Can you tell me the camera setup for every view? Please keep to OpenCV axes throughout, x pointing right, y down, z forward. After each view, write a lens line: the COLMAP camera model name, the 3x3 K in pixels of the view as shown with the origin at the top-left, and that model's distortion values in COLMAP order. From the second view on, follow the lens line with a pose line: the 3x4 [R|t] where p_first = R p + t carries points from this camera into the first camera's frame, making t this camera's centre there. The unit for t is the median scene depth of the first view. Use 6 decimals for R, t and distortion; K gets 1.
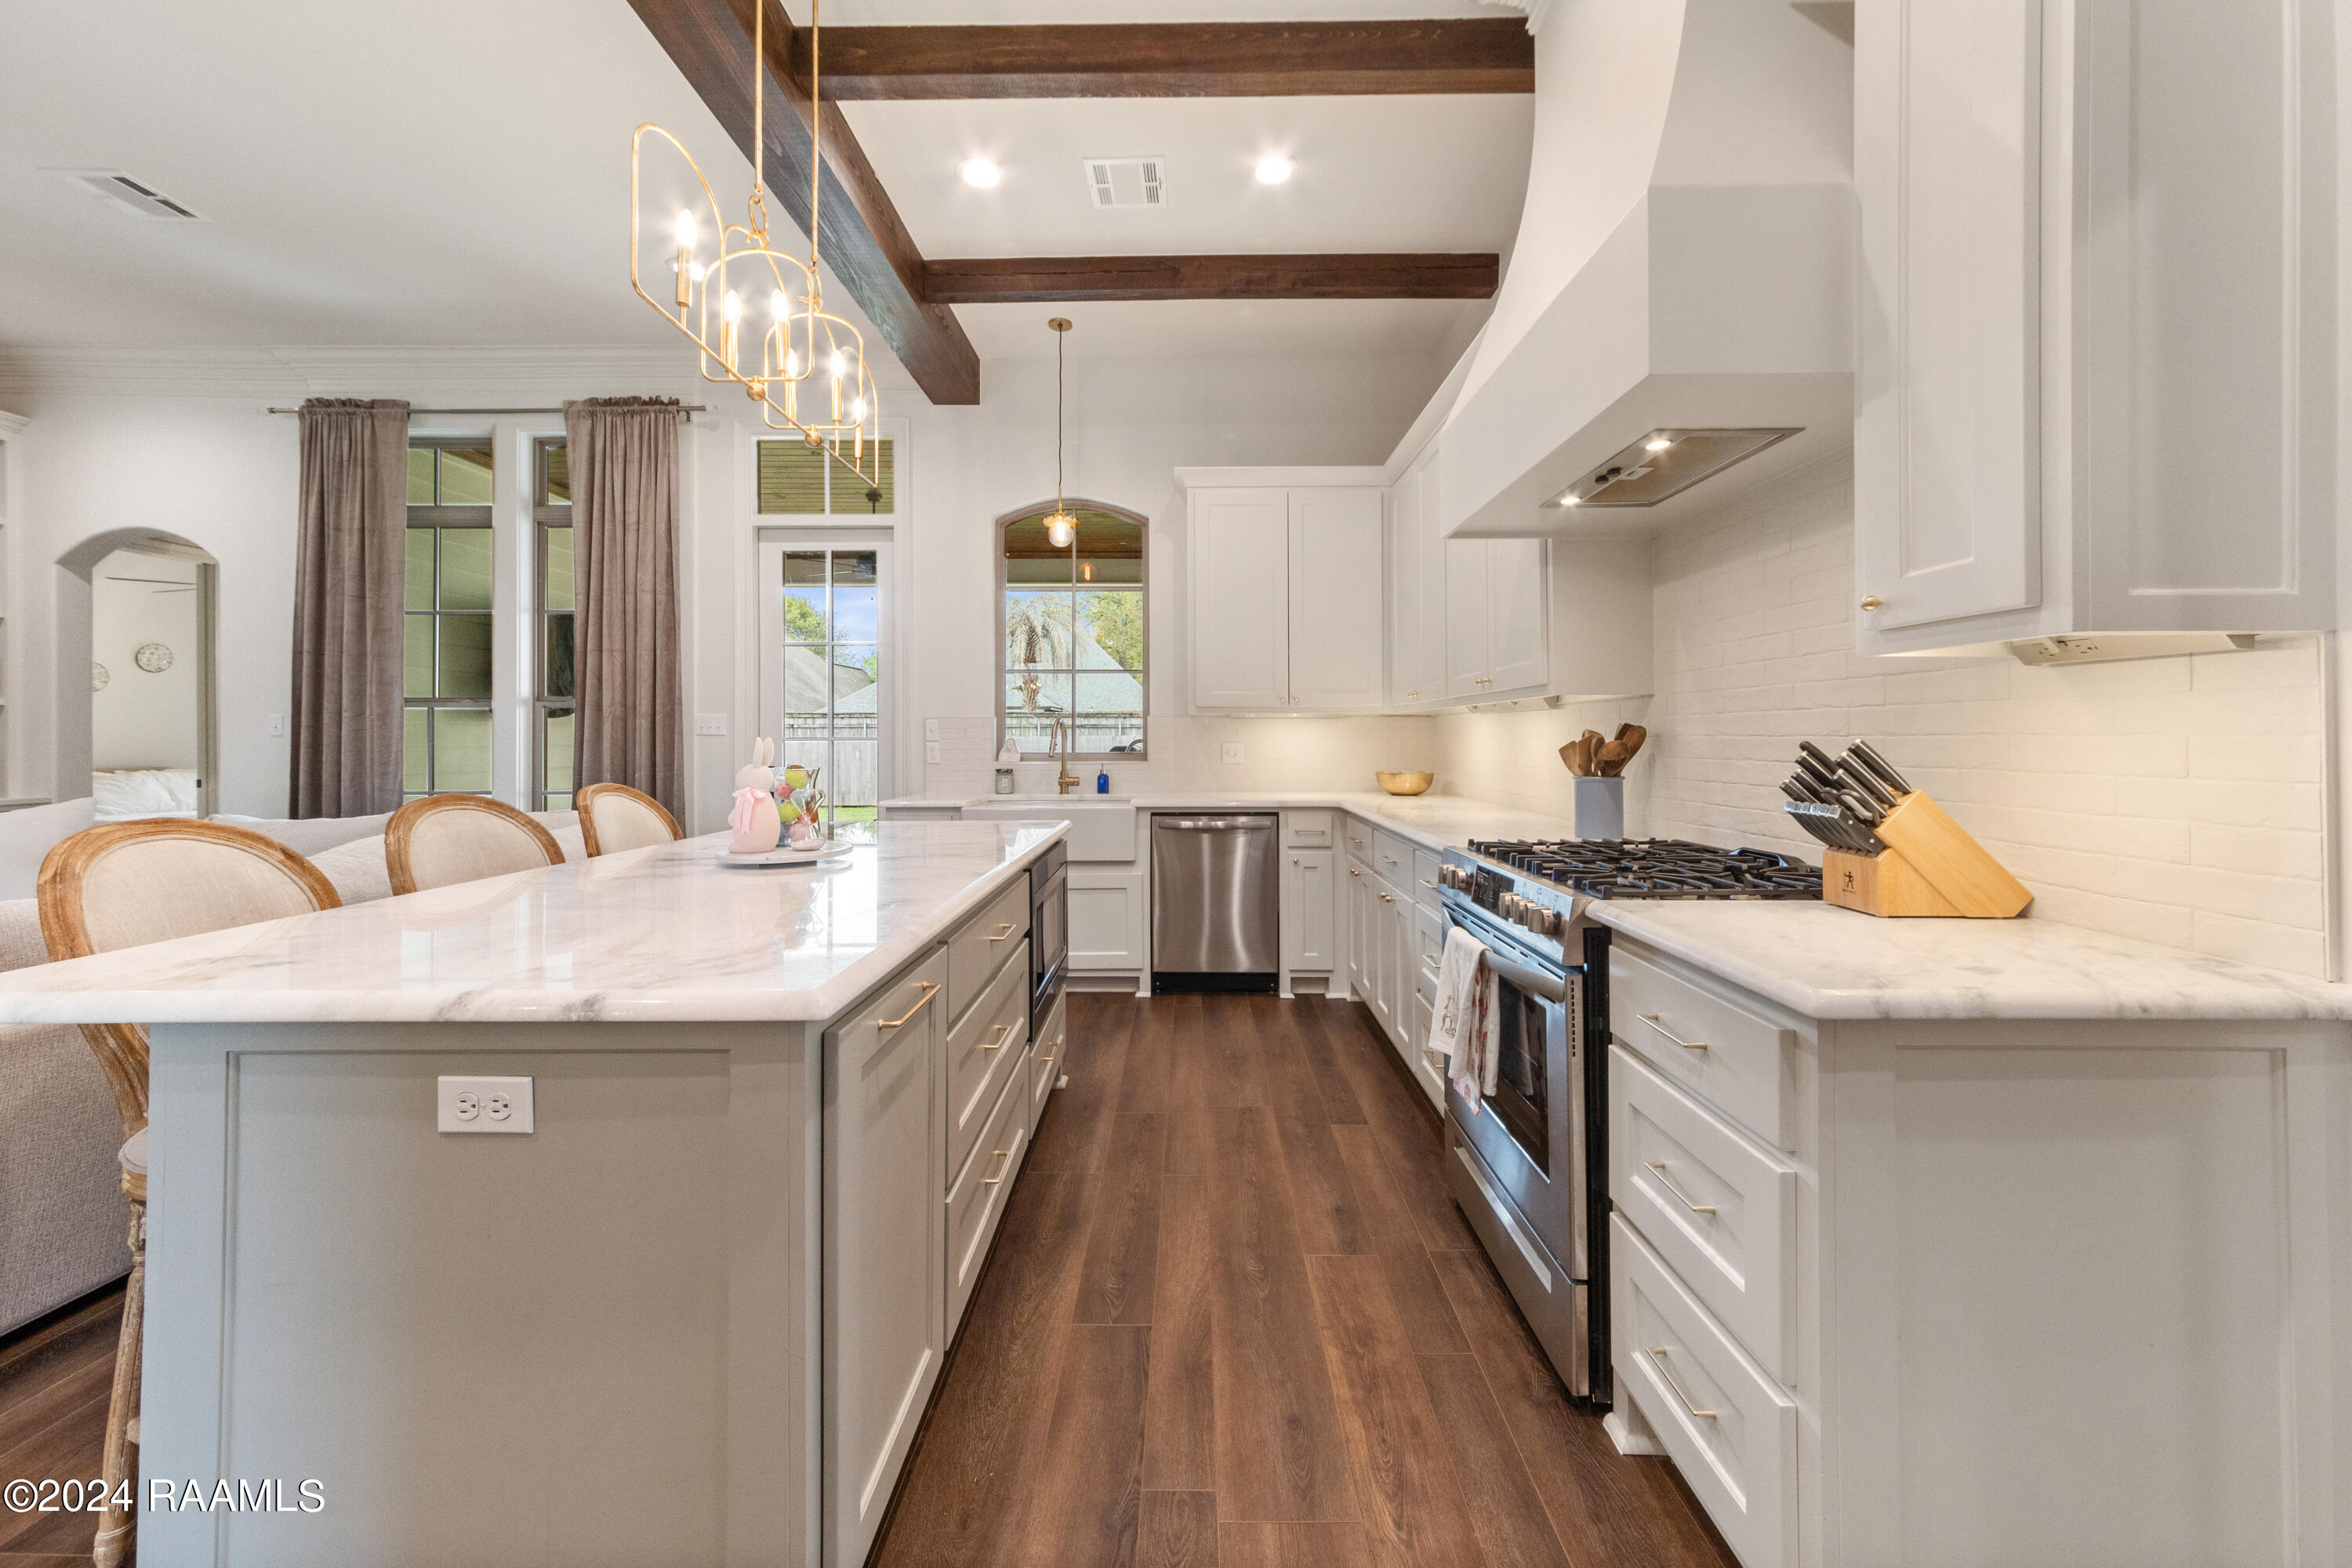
lens RADIAL K [[842.1, 0, 1177.0], [0, 842.1, 740.4], [0, 0, 1]] dist [0.001329, 0.000107]
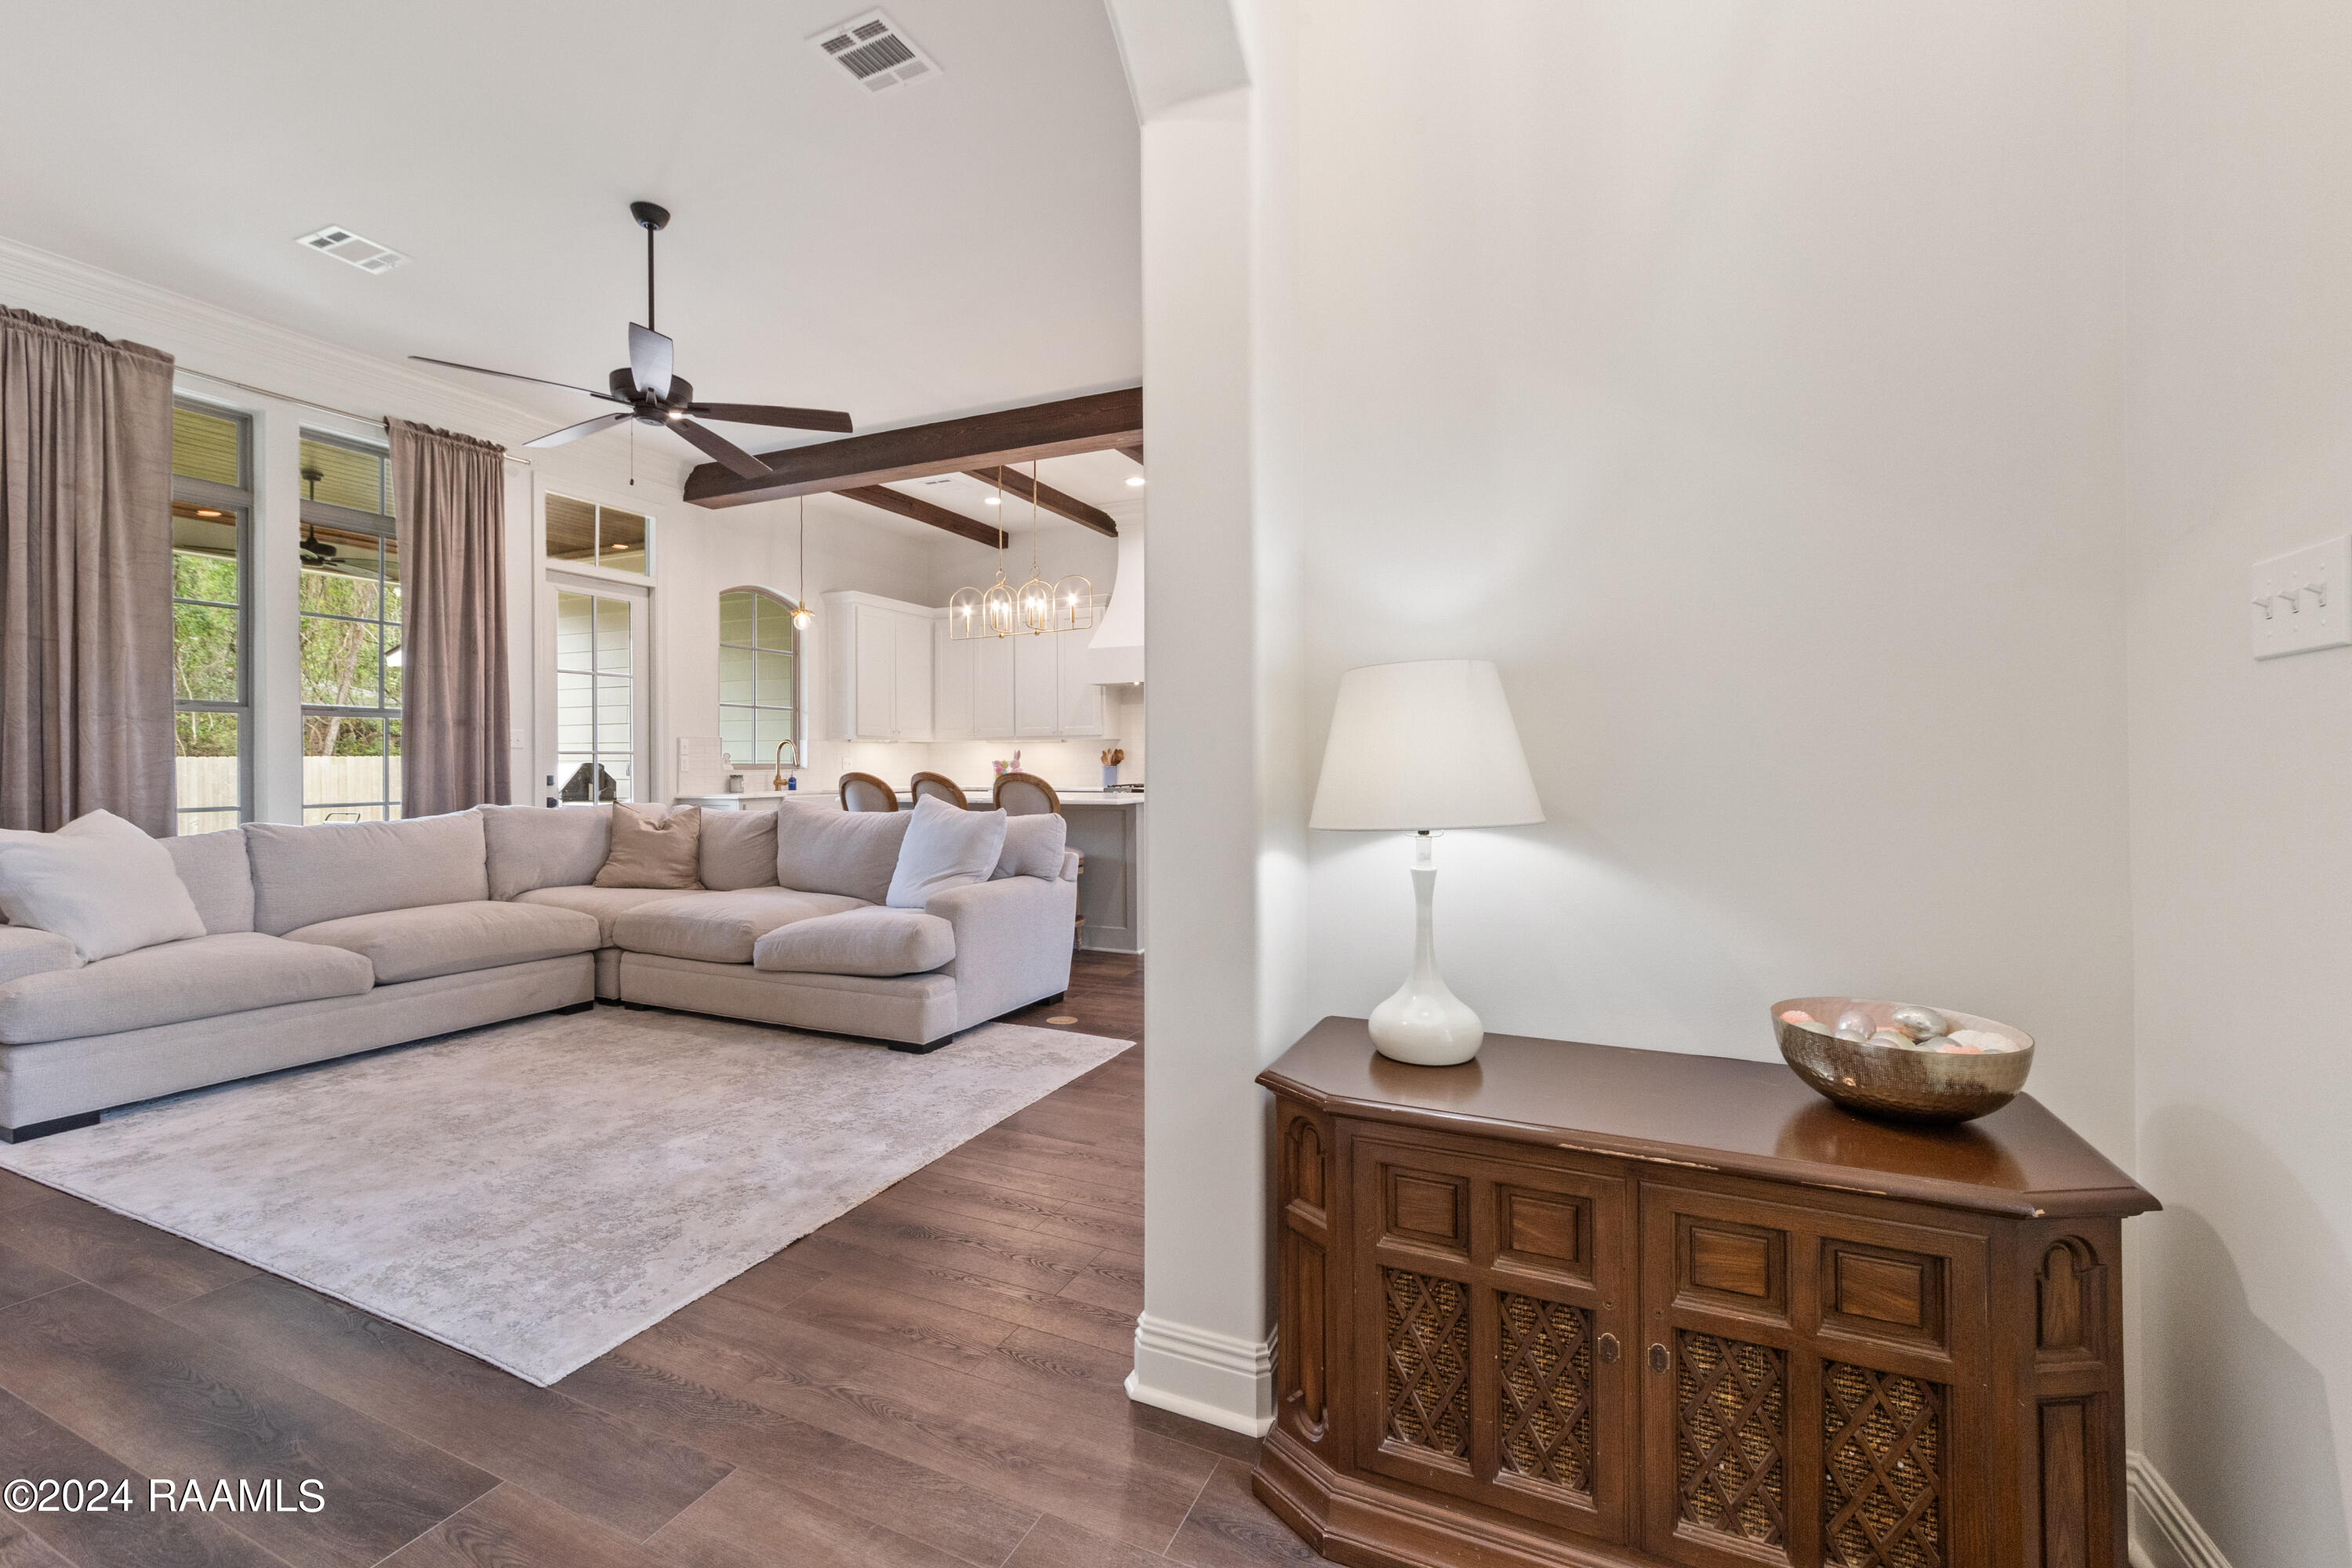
lens RADIAL K [[969.9, 0, 1185.5], [0, 969.9, 768.4], [0, 0, 1]] dist [-0.000572, 0.000251]
pose [[0.395627, -0.004510, 0.918400, -1.421442], [0.007690, 0.999969, 0.001597, 0.026861], [-0.918379, 0.006431, 0.395650, -0.344152]]
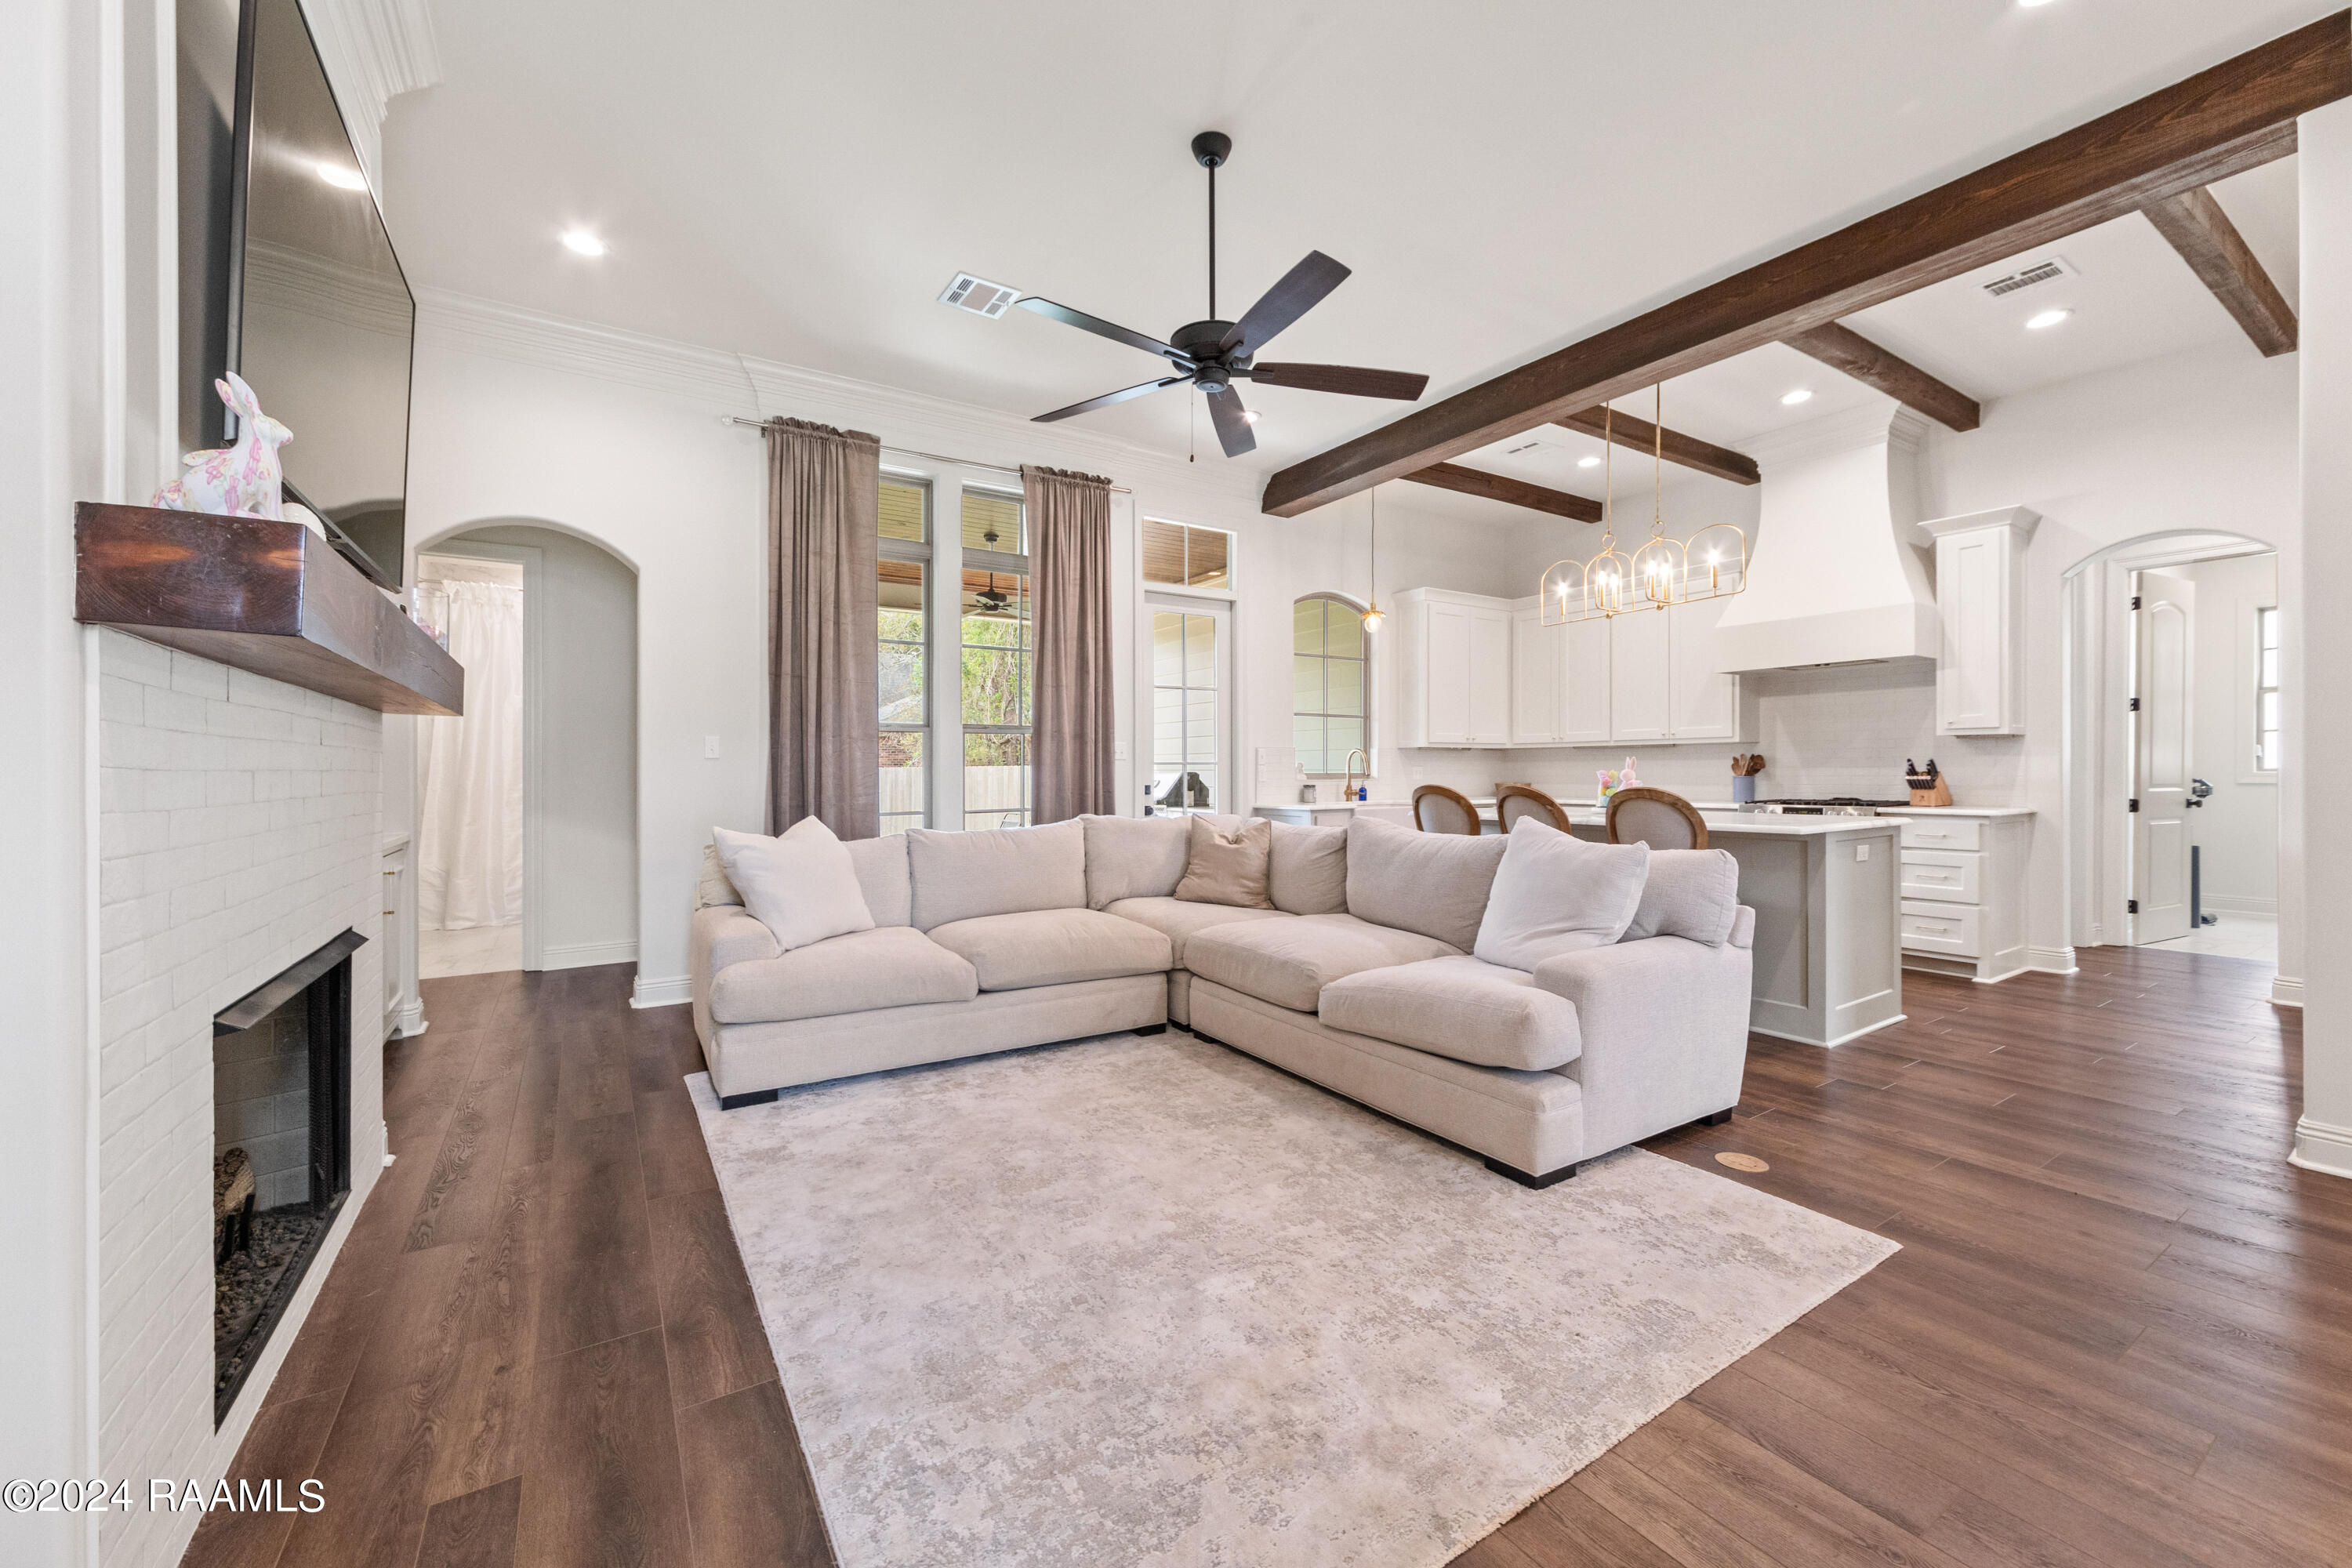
lens RADIAL K [[924.0, 0, 1182.7], [0, 924.0, 784.5], [0, 0, 1]] dist [-0.001488, 0.000315]
pose [[0.832876, -0.009740, 0.553373, -1.240654], [0.006116, 0.999946, 0.008394, 0.019506], [-0.553425, -0.003607, 0.832891, -0.160714]]
